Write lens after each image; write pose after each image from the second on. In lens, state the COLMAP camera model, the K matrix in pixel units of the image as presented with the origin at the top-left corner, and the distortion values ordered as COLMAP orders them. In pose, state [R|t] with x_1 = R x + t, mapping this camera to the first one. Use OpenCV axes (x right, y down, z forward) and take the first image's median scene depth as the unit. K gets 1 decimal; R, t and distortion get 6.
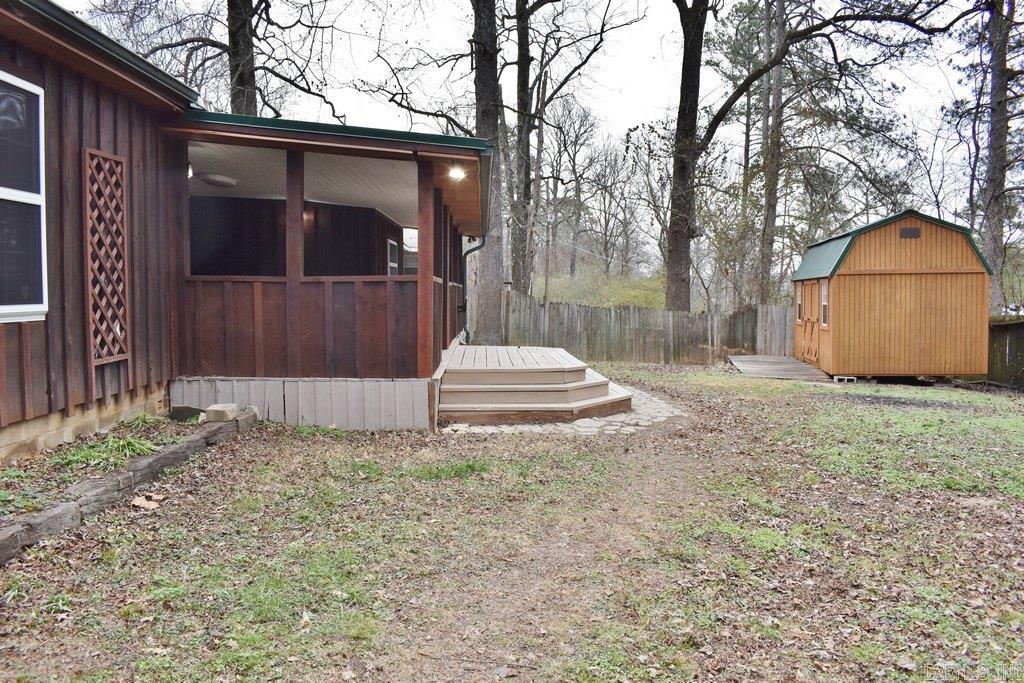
lens RADIAL K [[805.9, 0, 520.8], [0, 805.9, 344.4], [0, 0, 1]] dist [-0.094493, 0.017701]
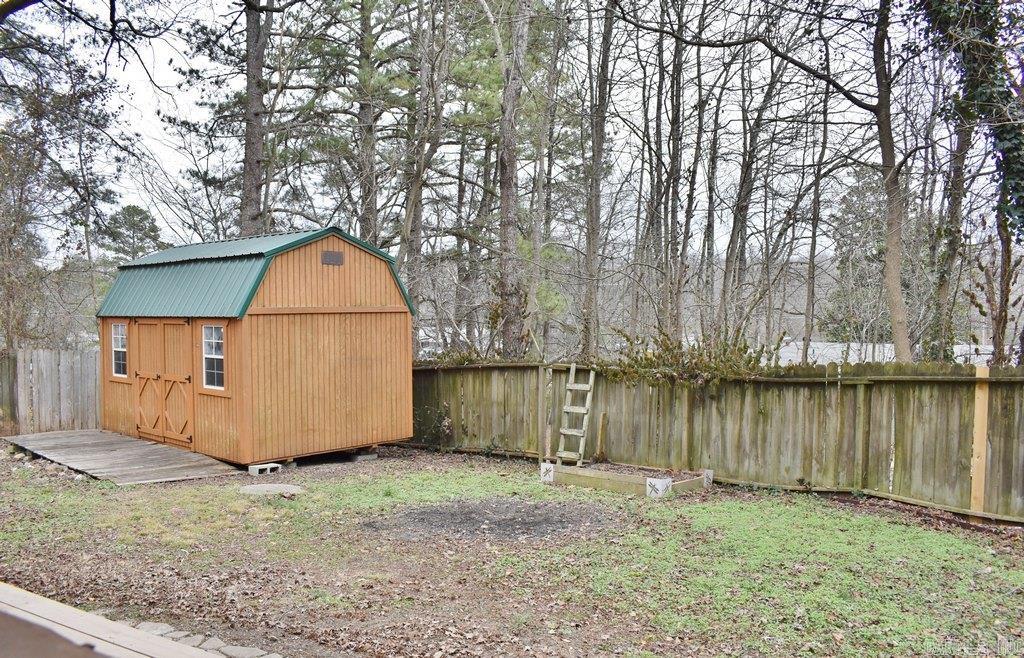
lens RADIAL K [[821.9, 0, 513.9], [0, 821.9, 331.9], [0, 0, 1]] dist [-0.093139, 0.016130]
pose [[0.520530, -0.012614, 0.853750, -0.071491], [0.045805, 0.998864, -0.013169, -0.054022], [-0.852614, 0.045961, 0.520516, 0.453707]]
